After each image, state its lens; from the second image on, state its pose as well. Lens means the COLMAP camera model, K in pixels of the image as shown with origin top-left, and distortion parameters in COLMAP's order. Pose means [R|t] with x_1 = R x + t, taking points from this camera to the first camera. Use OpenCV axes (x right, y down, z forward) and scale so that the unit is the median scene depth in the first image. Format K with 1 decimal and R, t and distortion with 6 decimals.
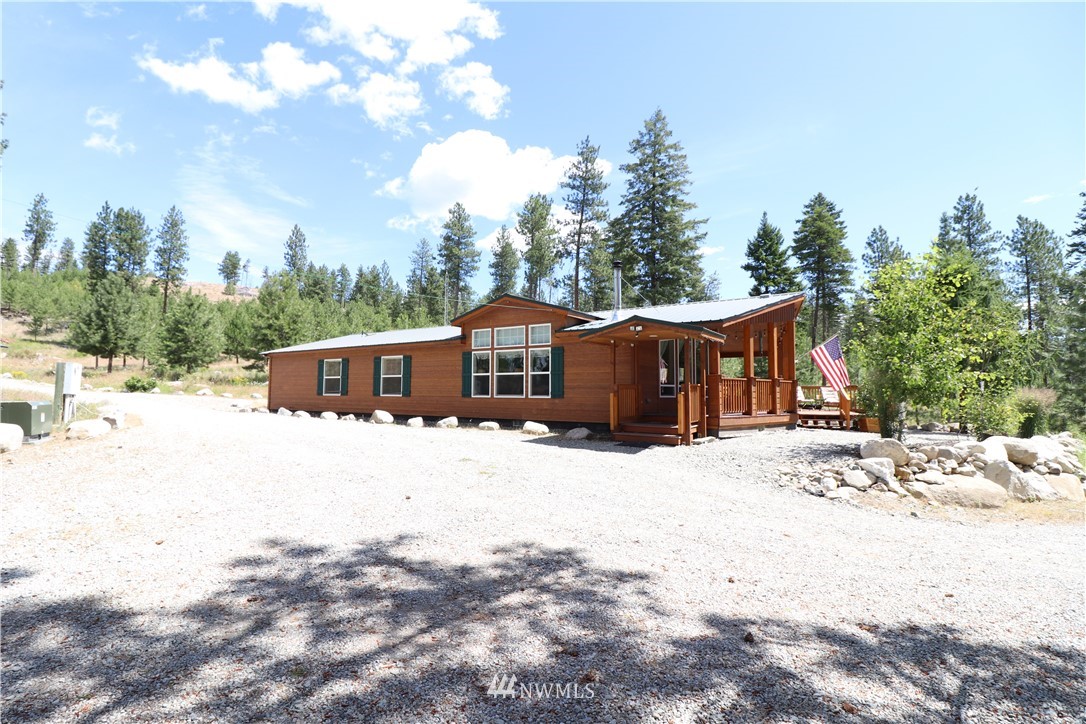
lens RADIAL K [[501.5, 0, 538.6], [0, 501.5, 359.6], [0, 0, 1]] dist [-0.010299, -0.008875]
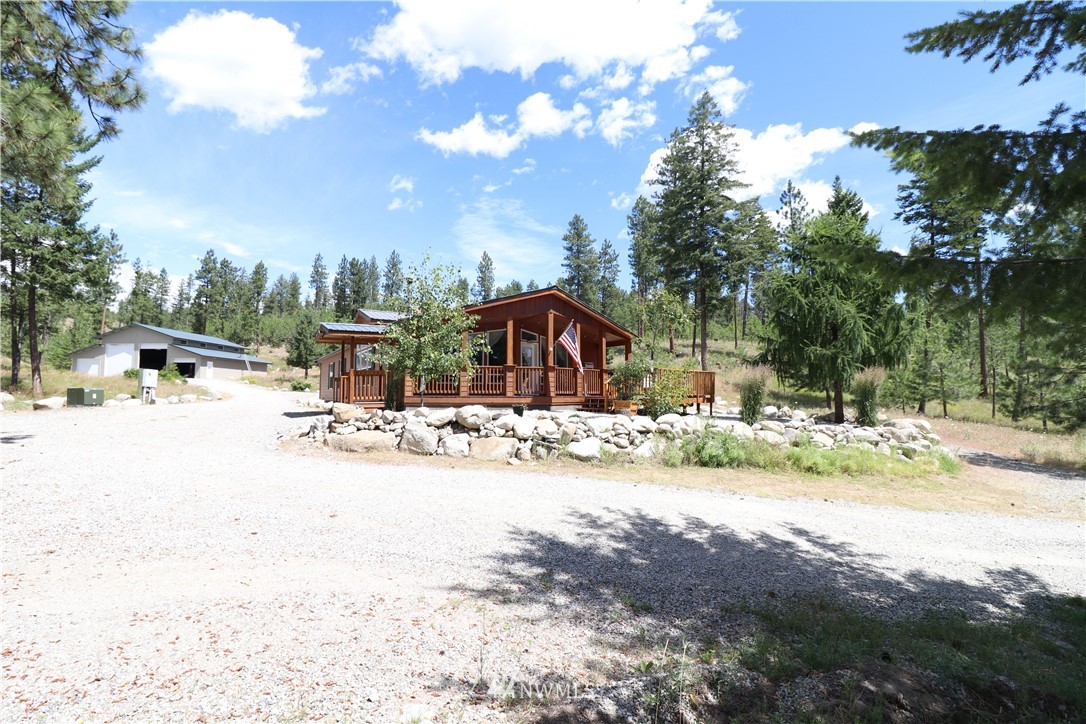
lens RADIAL K [[501.5, 0, 541.6], [0, 501.5, 354.7], [0, 0, 1]] dist [-0.010299, -0.008875]
pose [[0.897578, -0.044739, -0.438580, 0.324208], [0.038137, 0.998988, -0.023857, 0.014512], [0.439204, 0.004687, 0.898375, 0.001003]]
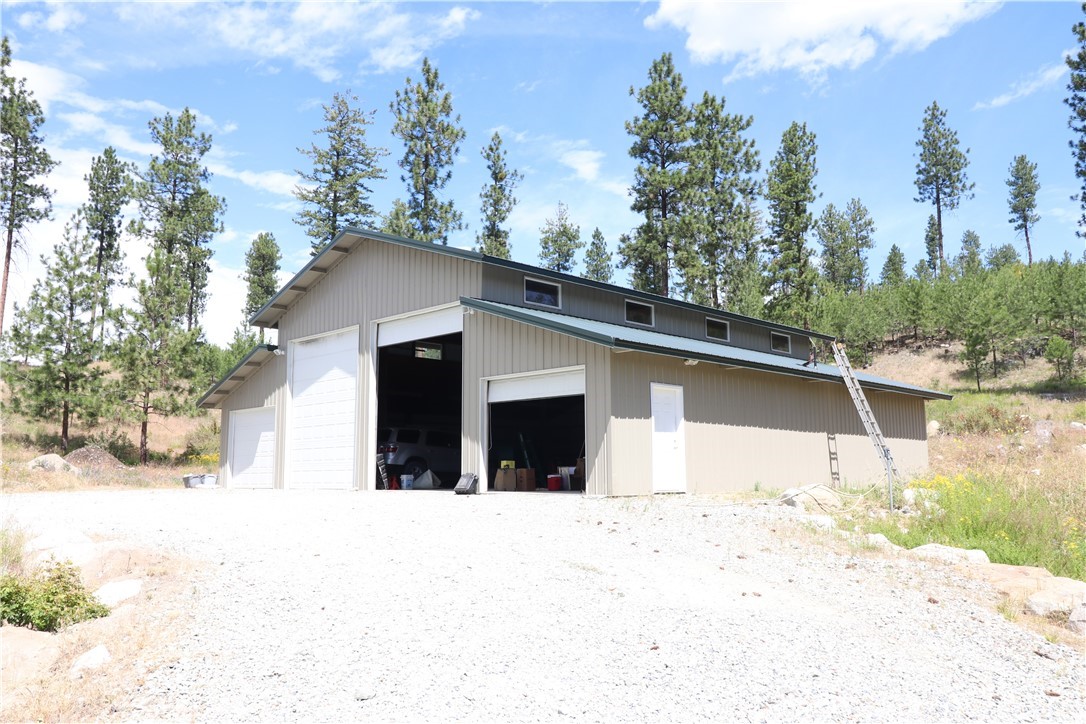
lens RADIAL K [[846.9, 0, 518.5], [0, 846.9, 351.2], [0, 0, 1]] dist [0.014541, -0.010415]
pose [[0.307207, -0.148090, -0.940050, -0.716886], [0.068019, 0.988708, -0.133527, -0.002866], [0.949209, -0.022920, 0.313811, 0.625075]]
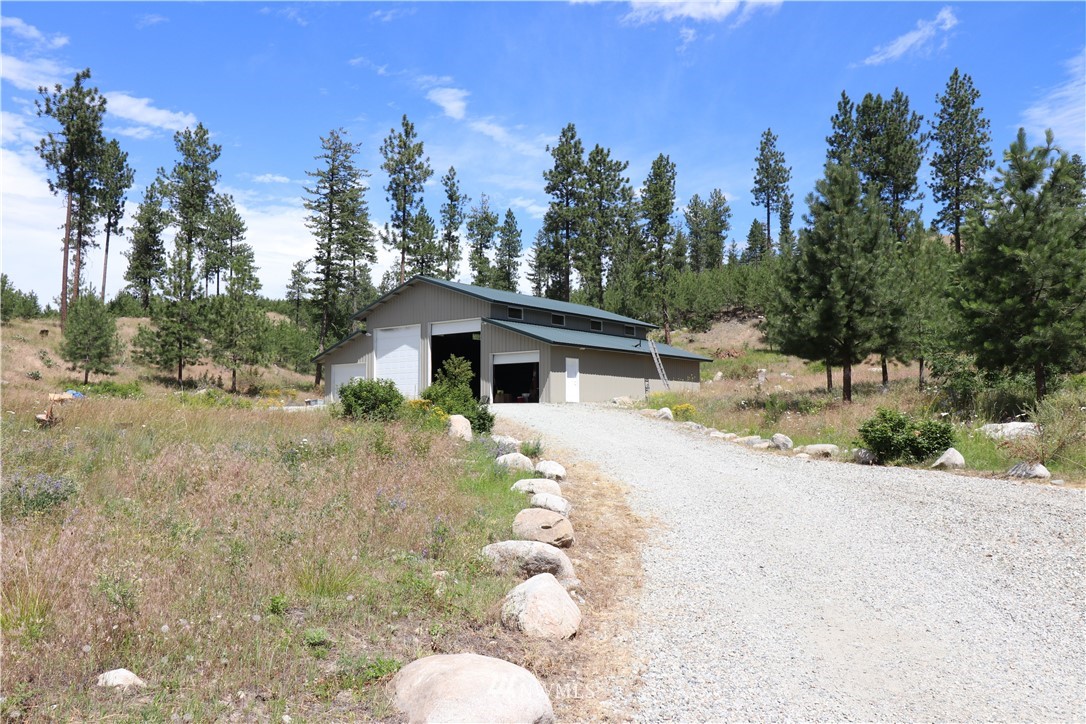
lens RADIAL K [[846.9, 0, 522.4], [0, 846.9, 364.9], [0, 0, 1]] dist [0.014541, -0.010415]
pose [[0.427694, -0.068635, -0.901314, -0.292185], [0.067198, 0.996768, -0.044017, 0.008641], [0.901422, -0.041741, 0.430924, 0.385216]]
